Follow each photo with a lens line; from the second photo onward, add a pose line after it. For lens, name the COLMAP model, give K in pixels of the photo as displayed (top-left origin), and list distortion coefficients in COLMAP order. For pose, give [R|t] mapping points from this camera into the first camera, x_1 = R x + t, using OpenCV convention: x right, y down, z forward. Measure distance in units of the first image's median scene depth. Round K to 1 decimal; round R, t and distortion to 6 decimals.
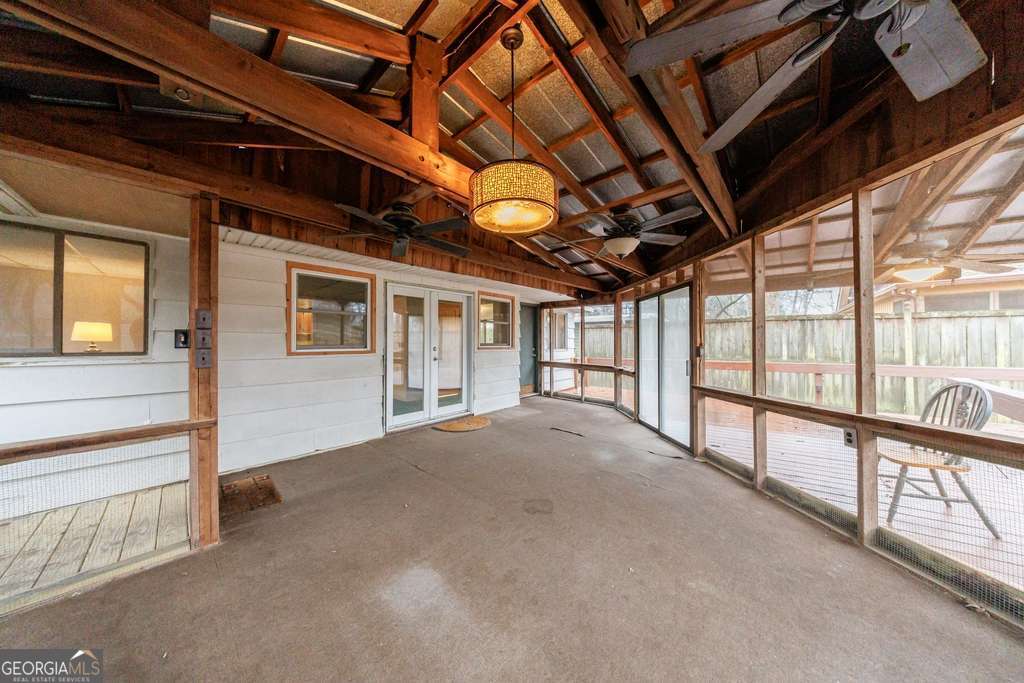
lens RADIAL K [[319.8, 0, 509.8], [0, 319.8, 336.6], [0, 0, 1]] dist [-0.010418, -0.000084]
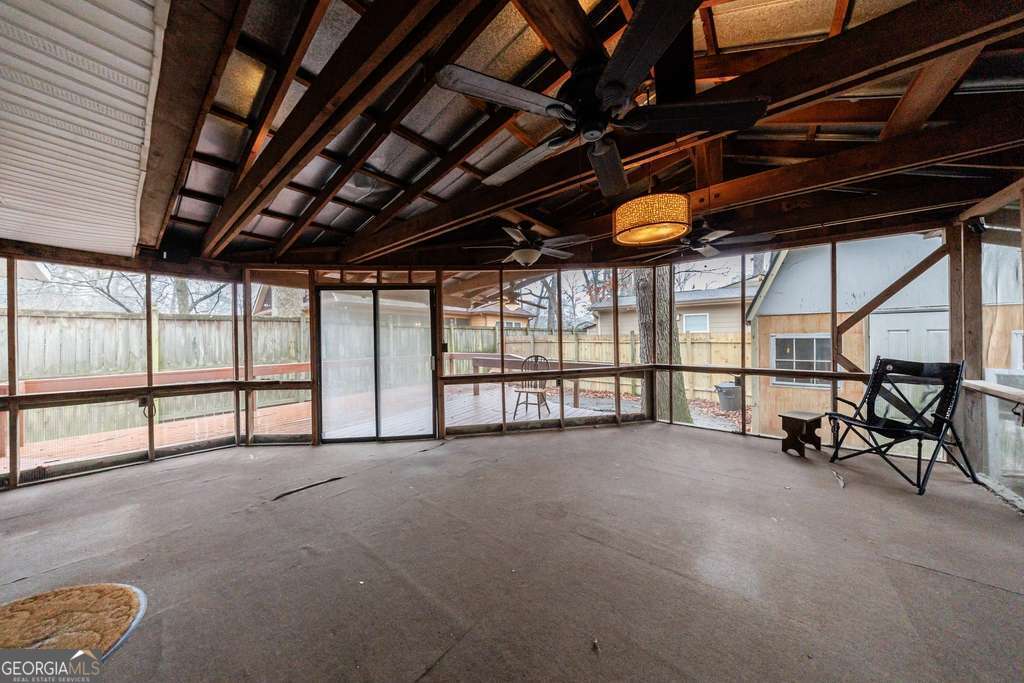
lens RADIAL K [[319.8, 0, 509.8], [0, 319.8, 336.6], [0, 0, 1]] dist [-0.010418, -0.000084]
pose [[-0.102987, 0.014063, 0.994583, -0.497201], [-0.002925, 0.999891, -0.014441, 0.016813], [-0.994678, -0.004396, -0.102935, 0.713377]]
